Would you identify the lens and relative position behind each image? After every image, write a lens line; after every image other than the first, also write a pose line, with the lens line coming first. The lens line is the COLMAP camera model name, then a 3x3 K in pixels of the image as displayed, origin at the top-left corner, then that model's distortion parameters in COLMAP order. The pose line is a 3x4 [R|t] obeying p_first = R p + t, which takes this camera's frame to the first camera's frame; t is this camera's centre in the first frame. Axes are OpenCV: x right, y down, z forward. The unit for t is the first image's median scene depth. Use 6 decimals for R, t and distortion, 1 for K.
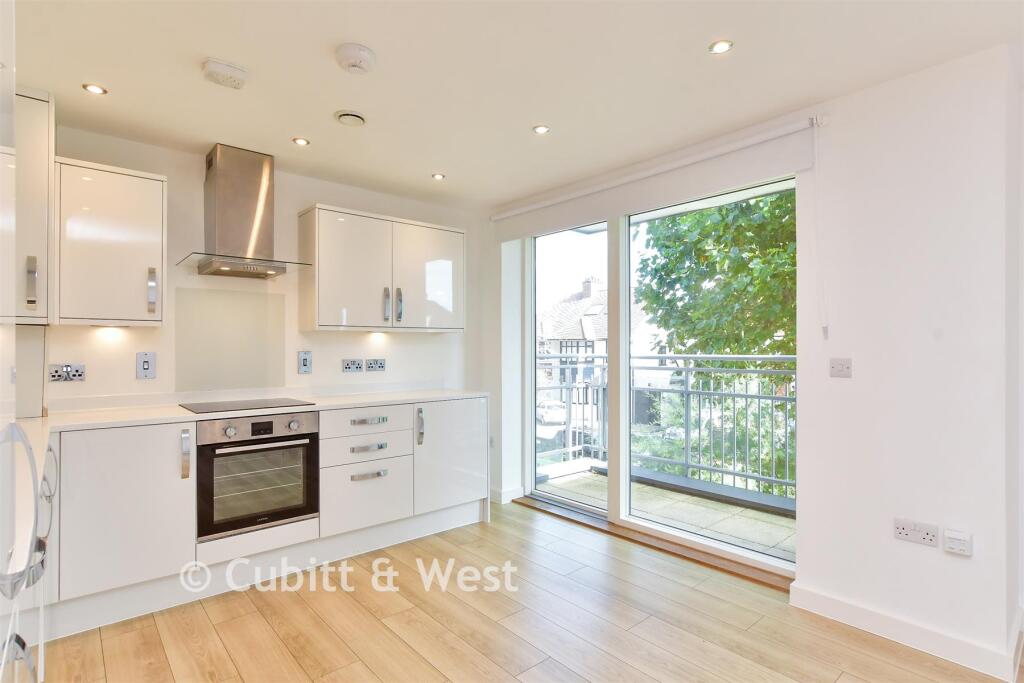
lens RADIAL K [[522.8, 0, 511.6], [0, 522.8, 344.7], [0, 0, 1]] dist [0.018098, 0.000639]
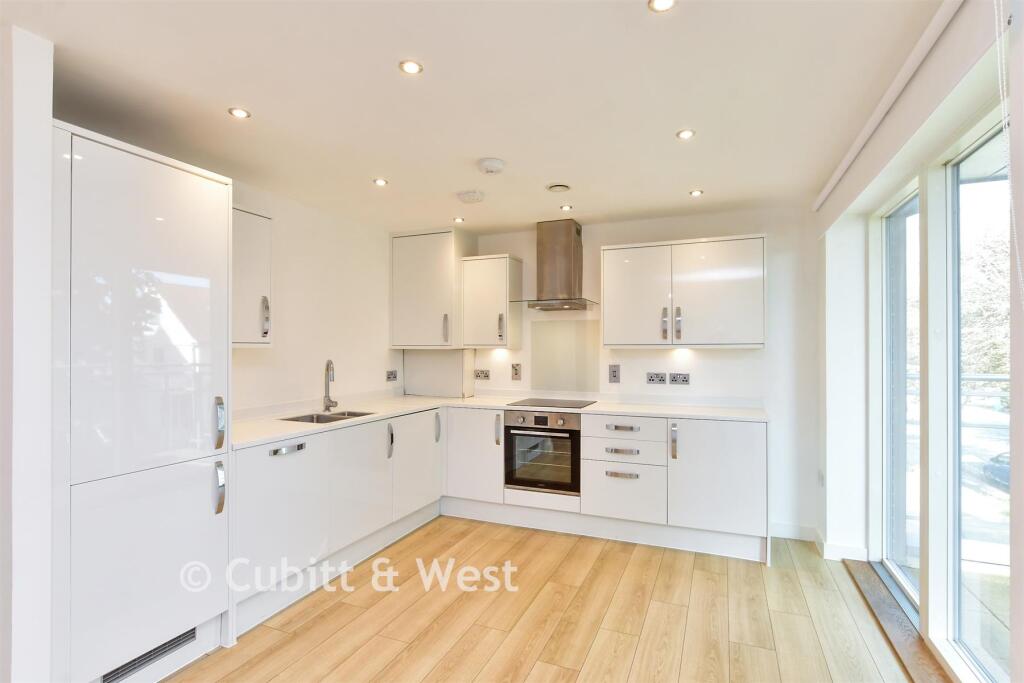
lens RADIAL K [[501.3, 0, 511.8], [0, 501.3, 341.2], [0, 0, 1]] dist [-0.002286, -0.000356]
pose [[0.450354, -0.007961, -0.892815, 0.643013], [0.004854, 0.999967, -0.006469, -0.042214], [0.892837, -0.001420, 0.450378, 0.301713]]
